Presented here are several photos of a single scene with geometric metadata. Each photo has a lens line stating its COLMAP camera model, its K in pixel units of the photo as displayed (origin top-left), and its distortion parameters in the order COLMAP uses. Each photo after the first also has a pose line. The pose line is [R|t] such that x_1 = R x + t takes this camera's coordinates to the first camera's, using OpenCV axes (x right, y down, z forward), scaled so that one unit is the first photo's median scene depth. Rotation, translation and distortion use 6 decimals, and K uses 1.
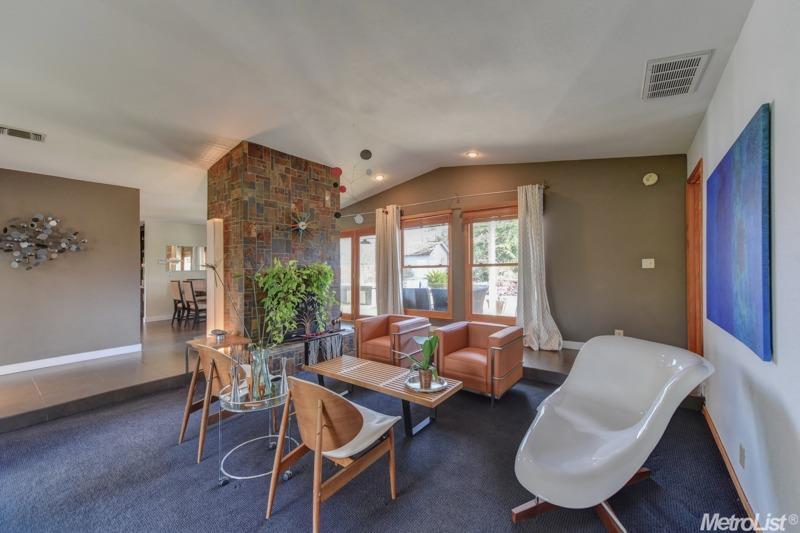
lens RADIAL K [[316.9, 0, 400.0], [0, 316.9, 266.5], [0, 0, 1]] dist [0.001643, 0.000041]
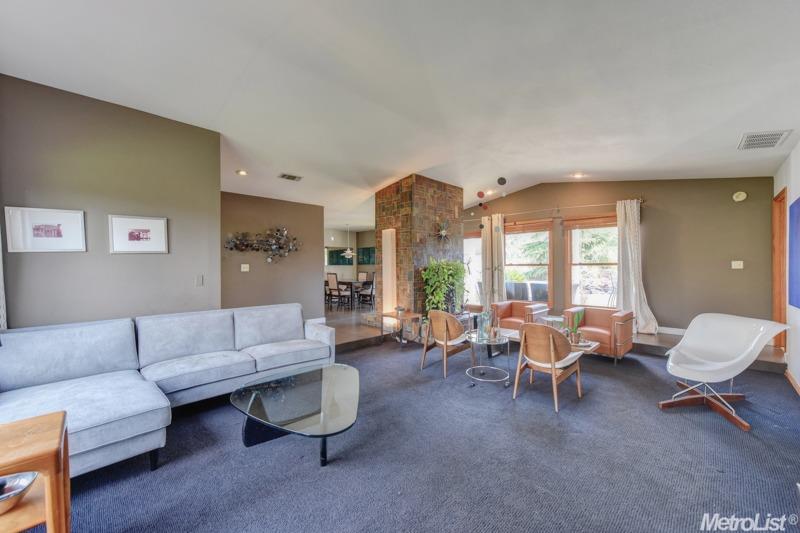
lens RADIAL K [[317.5, 0, 399.6], [0, 317.5, 262.4], [0, 0, 1]] dist [-0.002017, -0.000307]
pose [[0.990976, 0.012770, -0.133426, -0.328853], [-0.013576, 0.999895, -0.005126, 0.004666], [0.133347, 0.006892, 0.991045, -0.366563]]
